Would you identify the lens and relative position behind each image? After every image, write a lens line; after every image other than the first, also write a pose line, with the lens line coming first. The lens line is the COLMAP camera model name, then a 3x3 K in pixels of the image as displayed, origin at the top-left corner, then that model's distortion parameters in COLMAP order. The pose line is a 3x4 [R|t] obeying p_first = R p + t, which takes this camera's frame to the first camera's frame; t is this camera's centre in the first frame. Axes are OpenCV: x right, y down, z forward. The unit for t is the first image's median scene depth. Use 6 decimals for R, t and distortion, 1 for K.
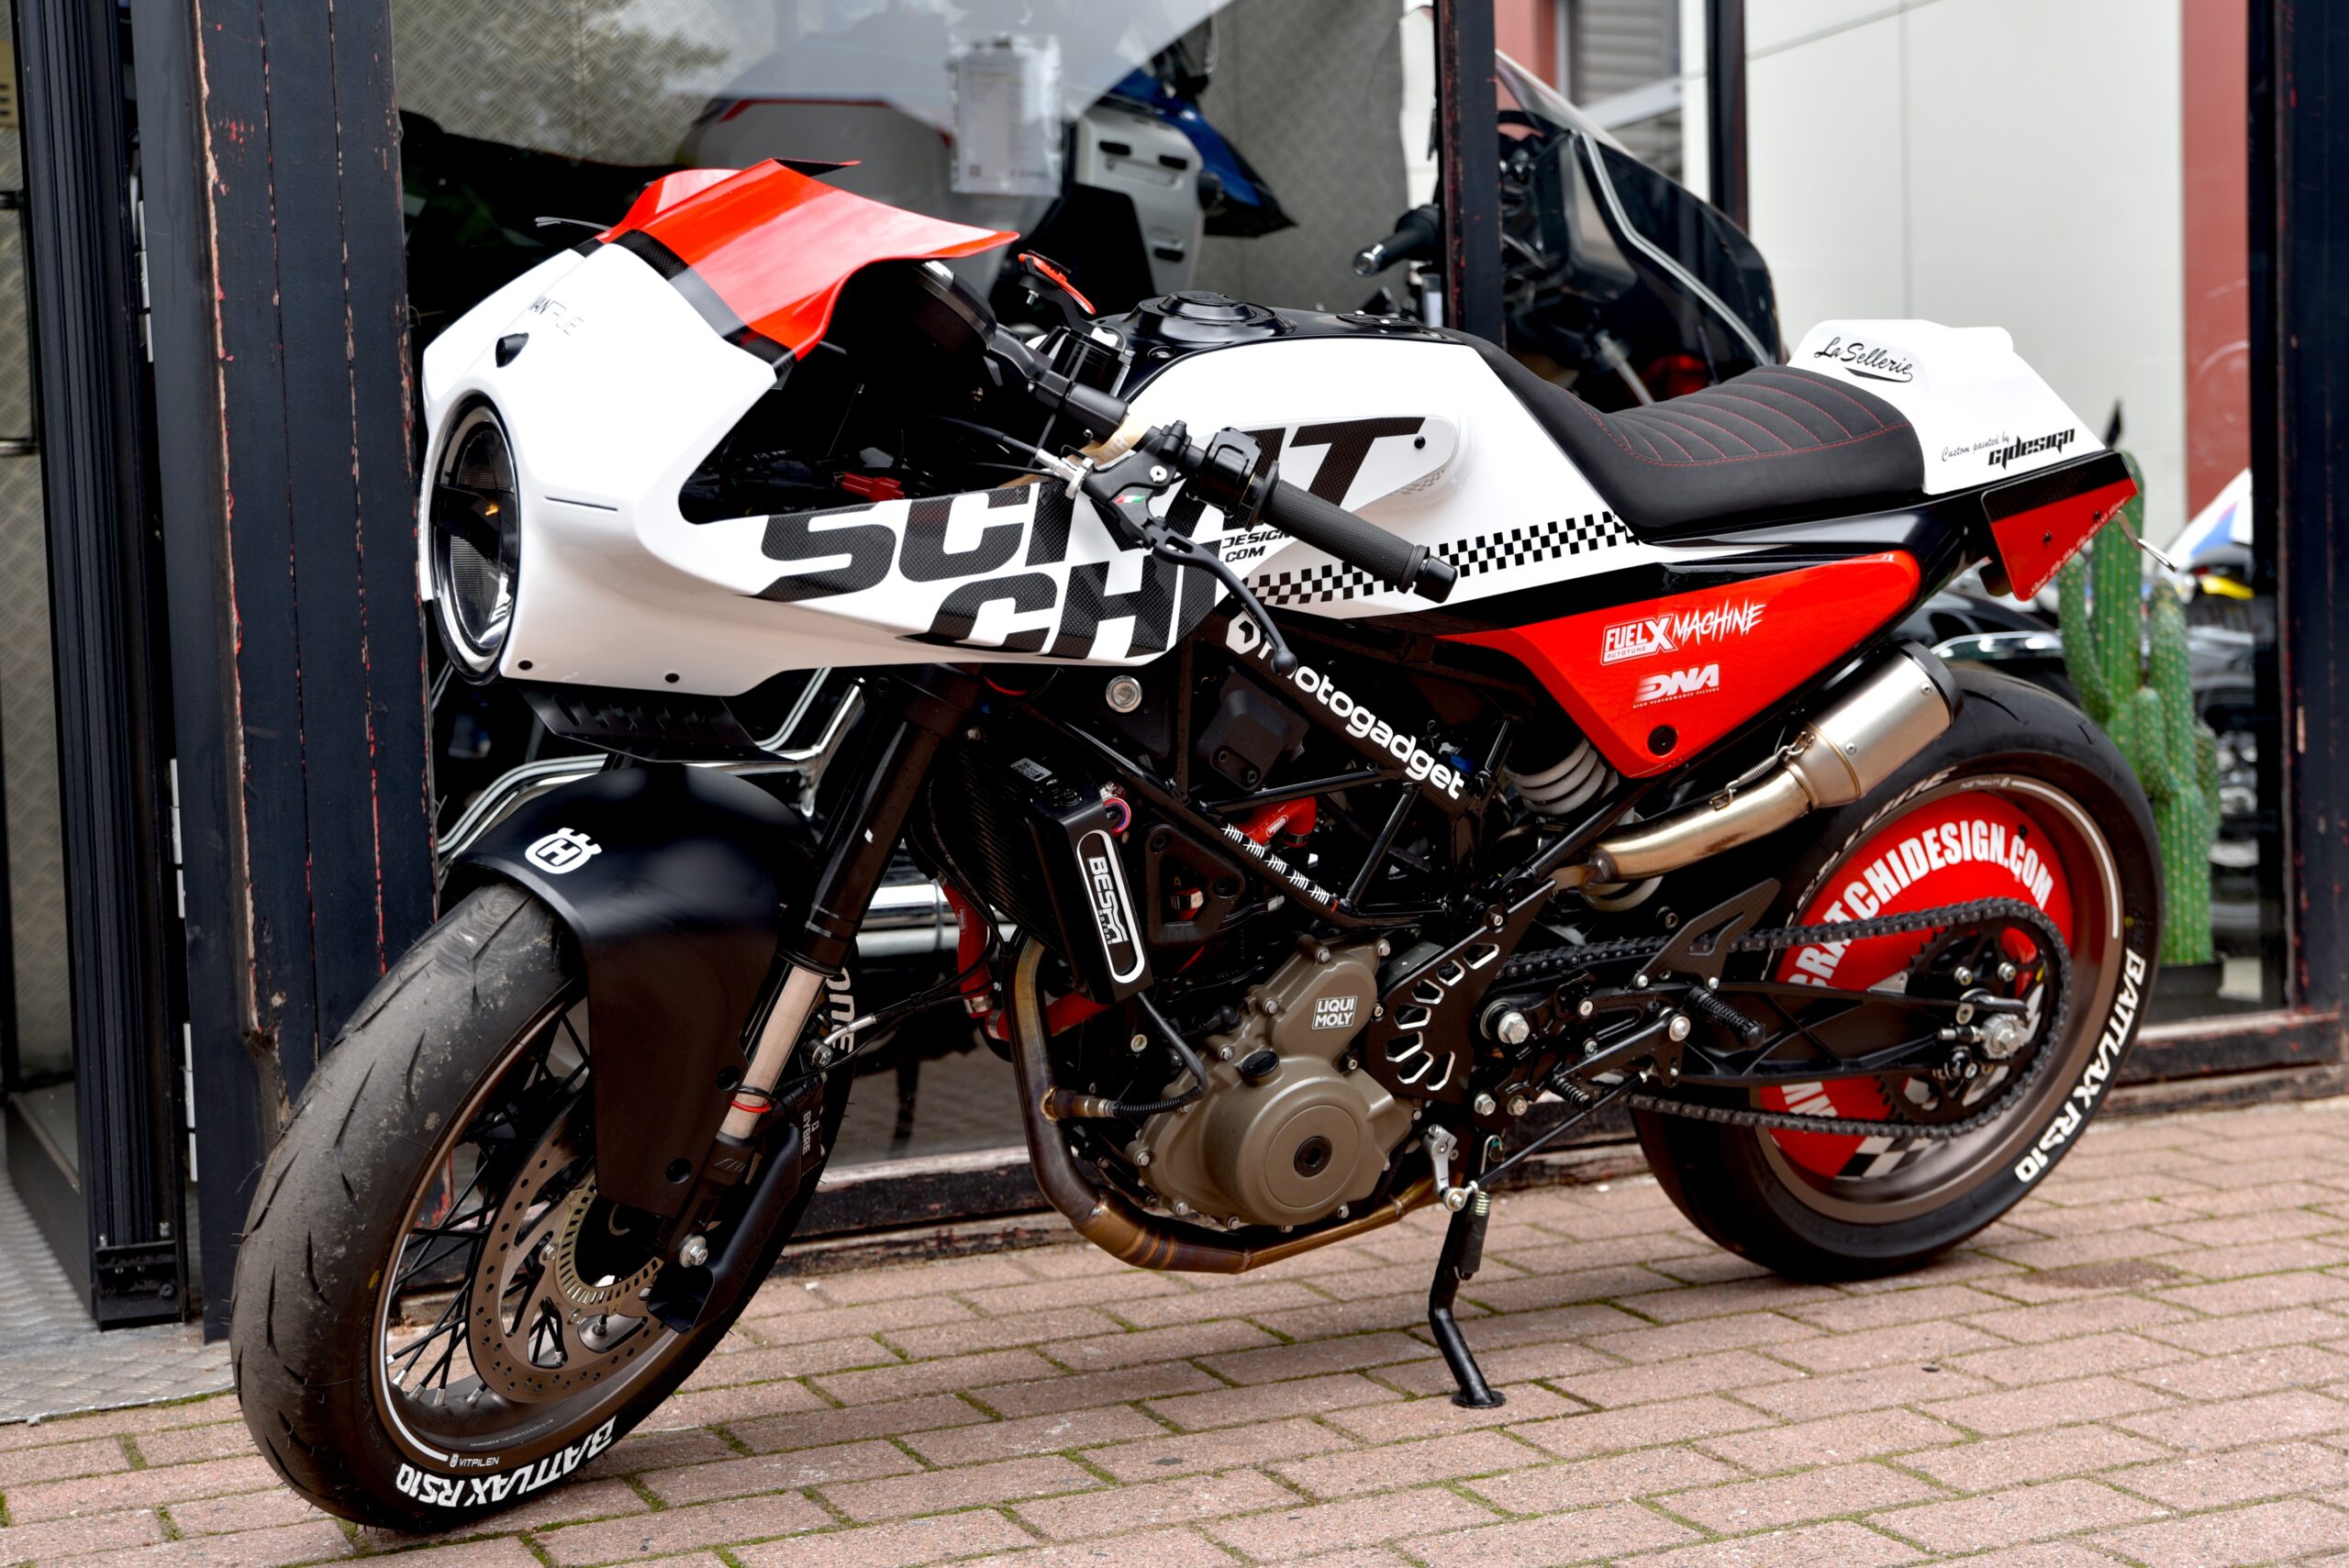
lens RADIAL K [[3145.3, 0, 1185.7], [0, 3145.3, 785.9], [0, 0, 1]] dist [0.063781, 0.058205]
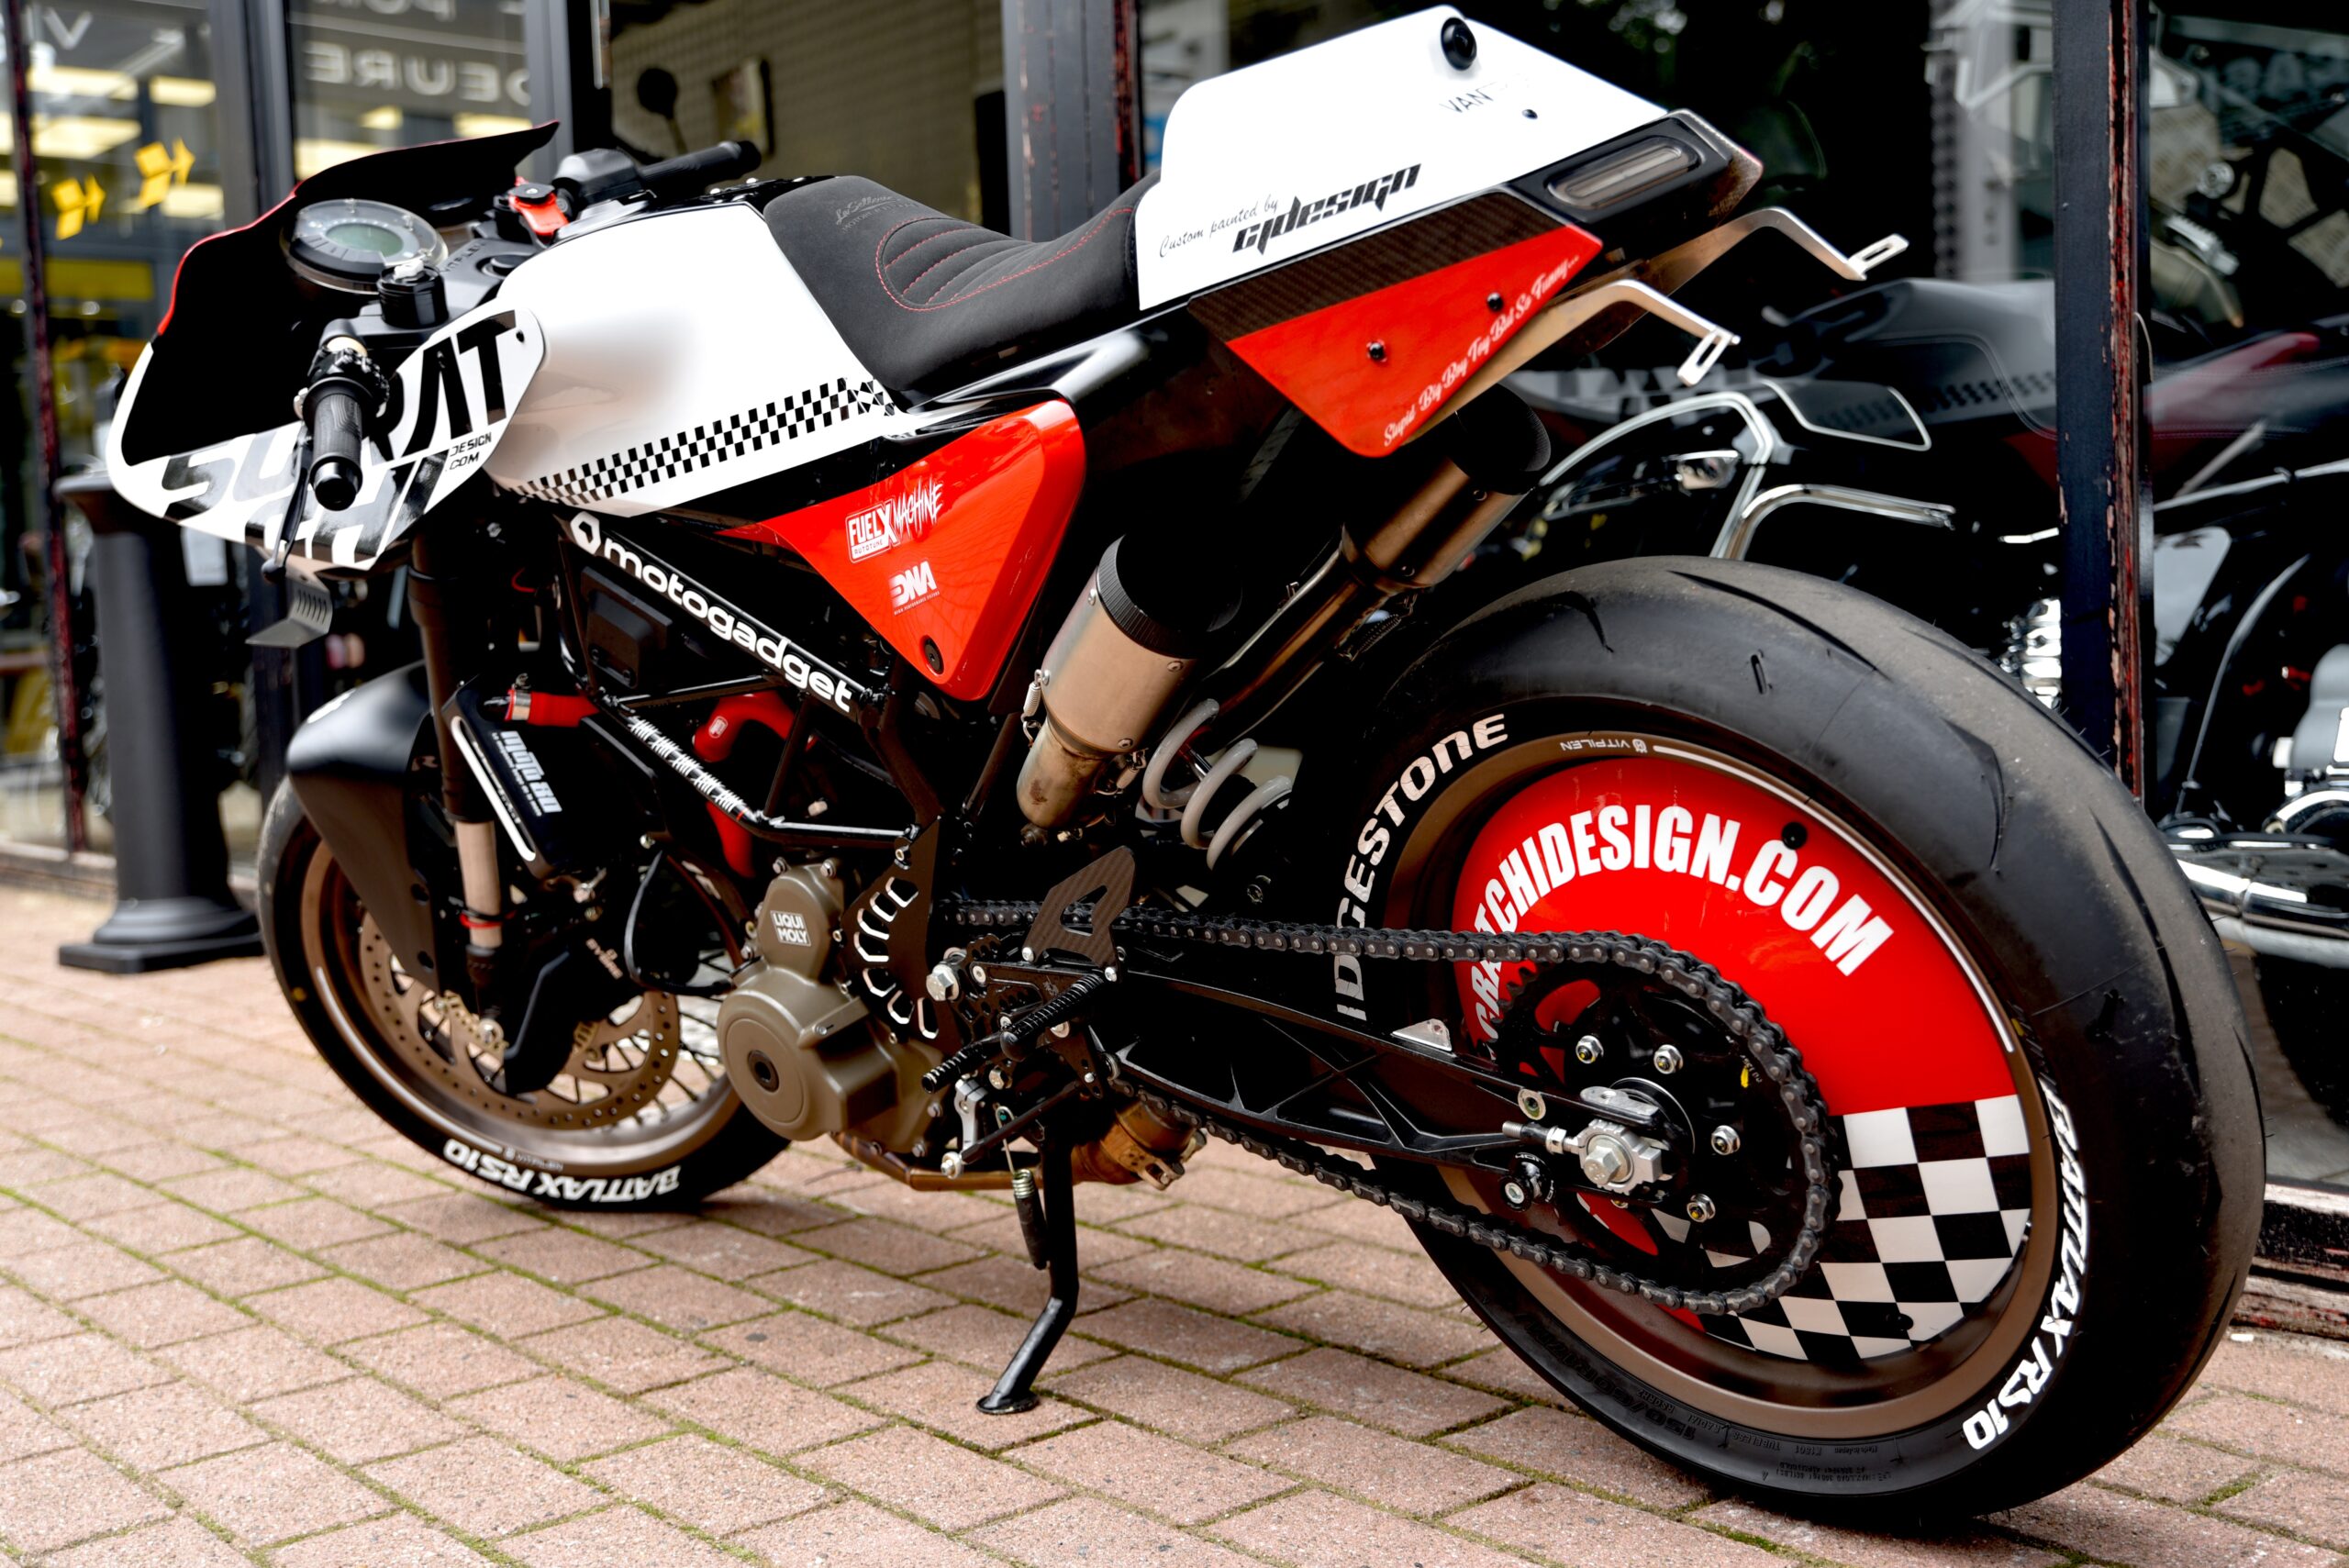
lens RADIAL K [[2714.1, 0, 1174.5], [0, 2714.1, 784.0], [0, 0, 1]] dist [0.012348, 0.001459]
pose [[0.232116, 0.086840, -0.968804, 0.845940], [-0.014661, 0.996206, 0.085784, -0.042349], [0.972578, -0.005708, 0.232508, 0.904279]]
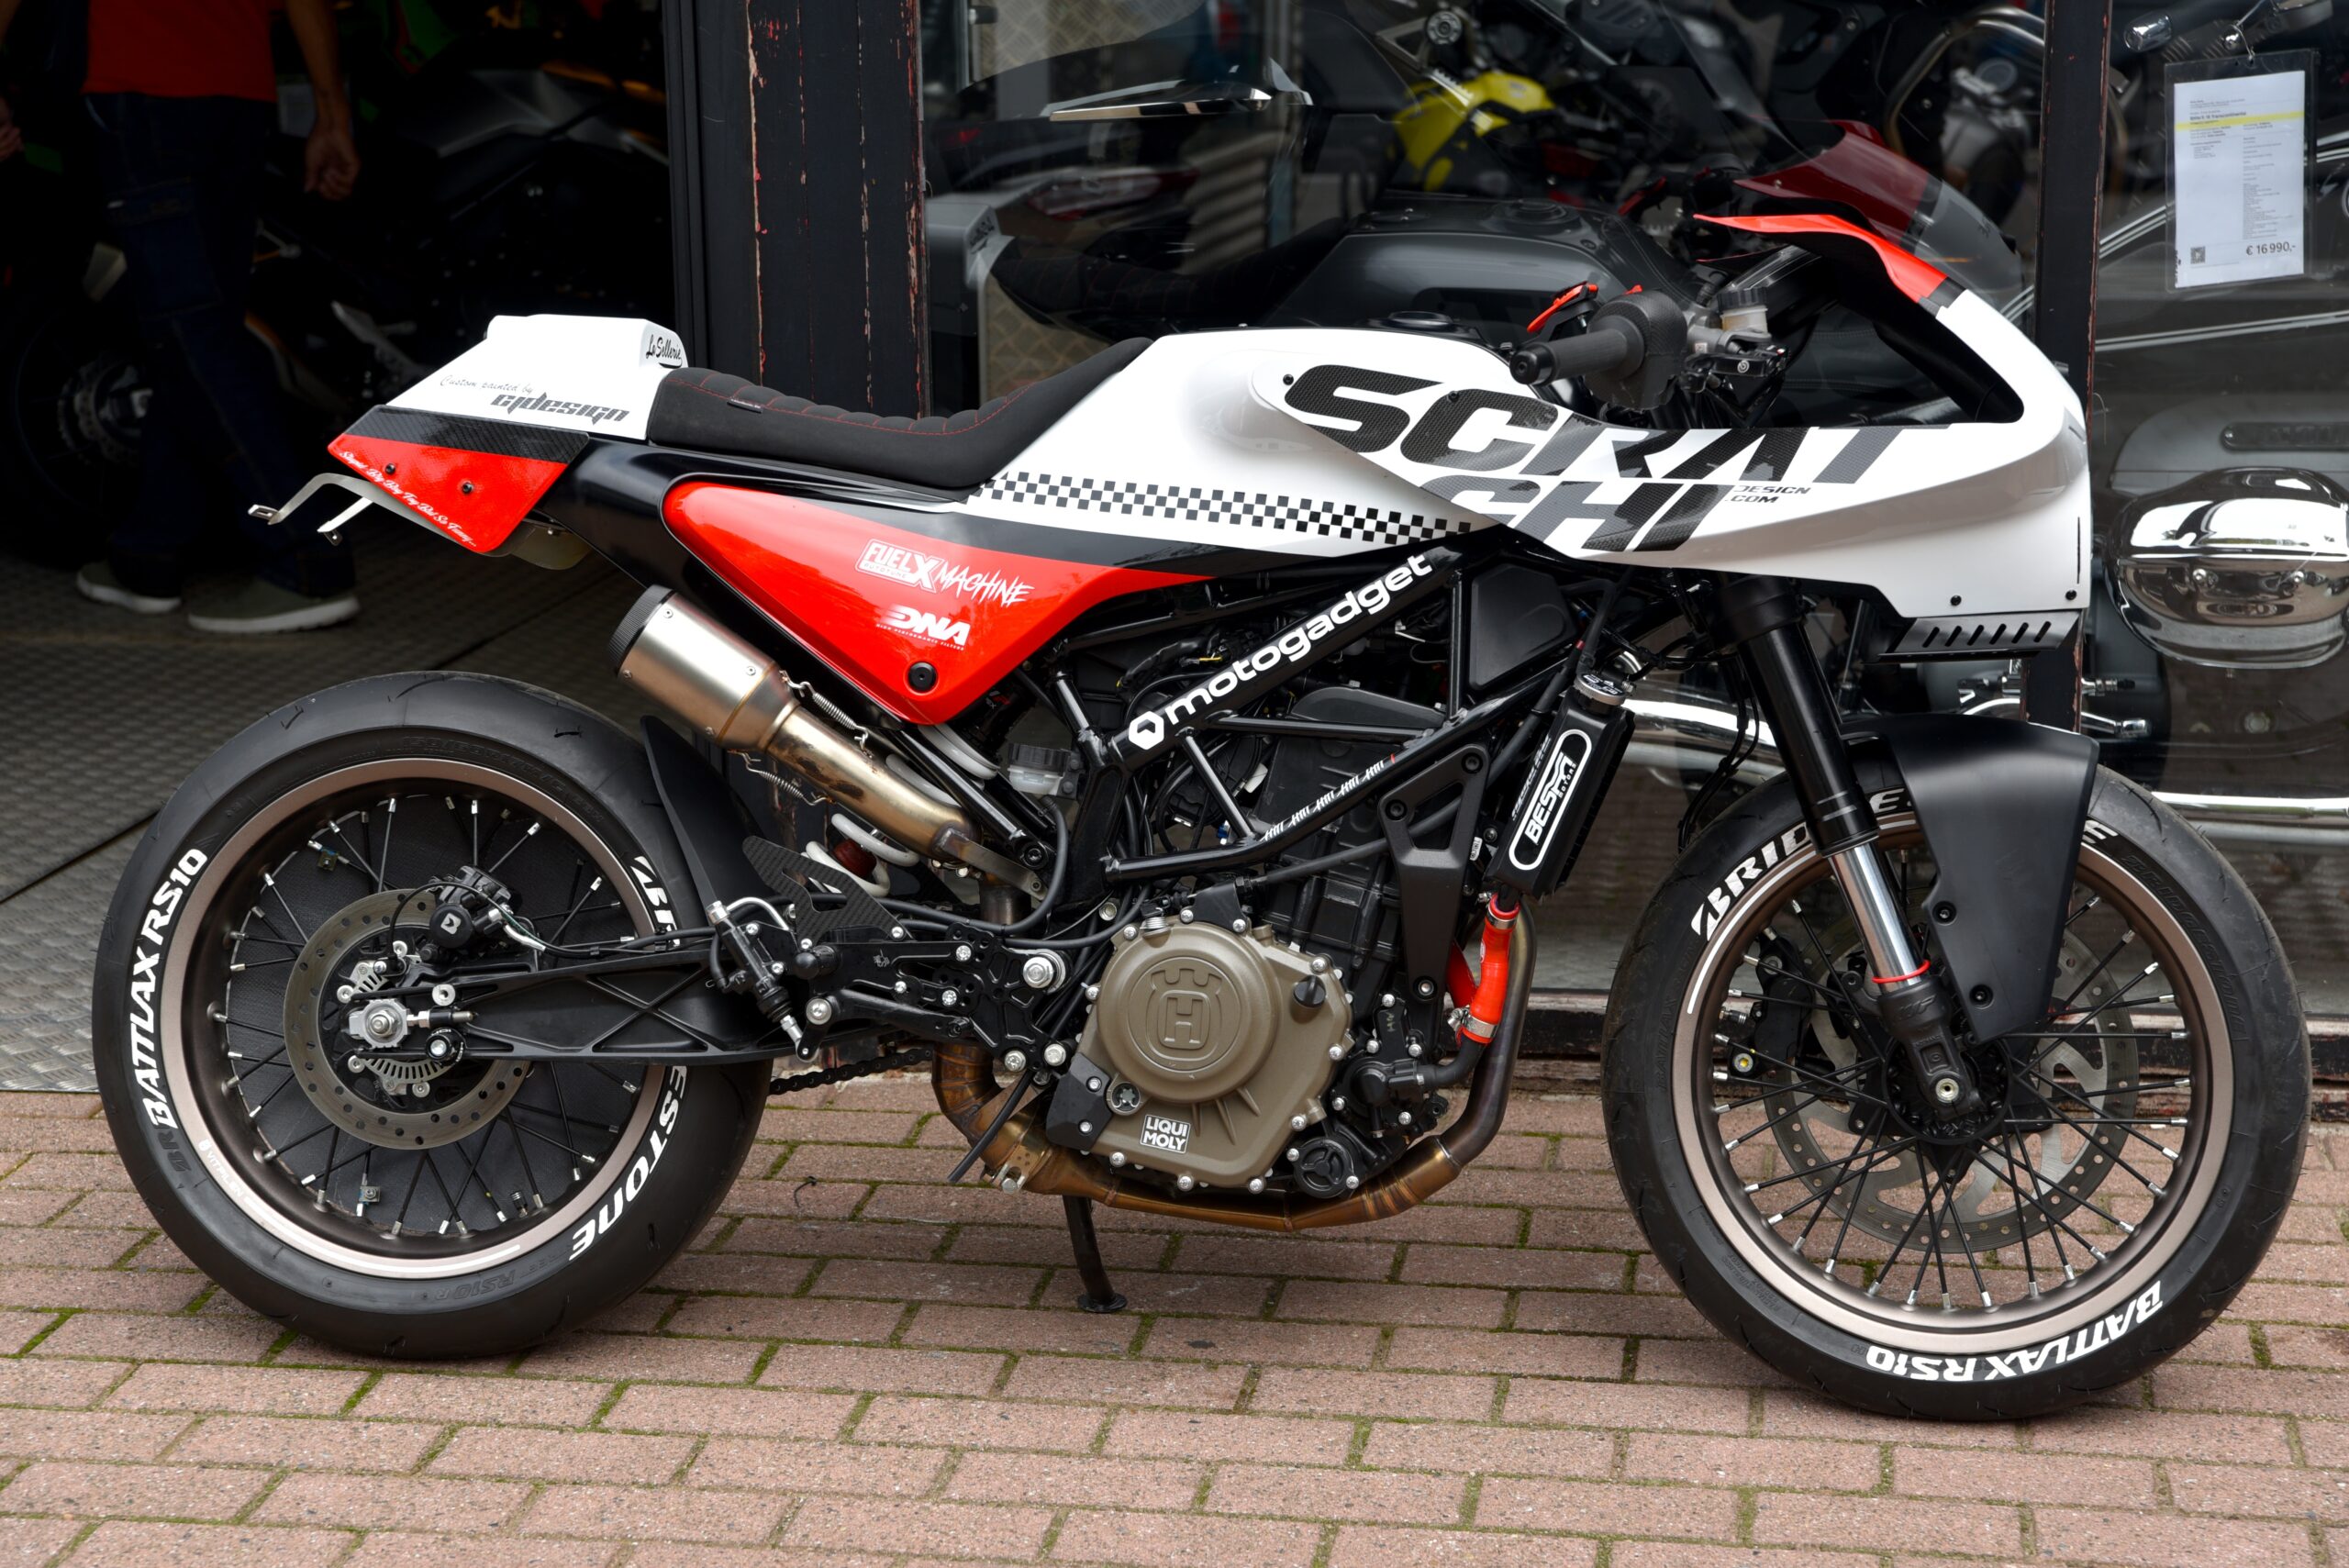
lens RADIAL K [[4179.1, 0, 1183.1], [0, 4179.1, 791.9], [0, 0, 1]] dist [0.164614, 0.325393]
pose [[0.824530, 0.143482, -0.547324, 0.766264], [-0.041952, 0.980154, 0.193749, -0.265801], [0.564261, -0.136791, 0.814185, -0.199074]]
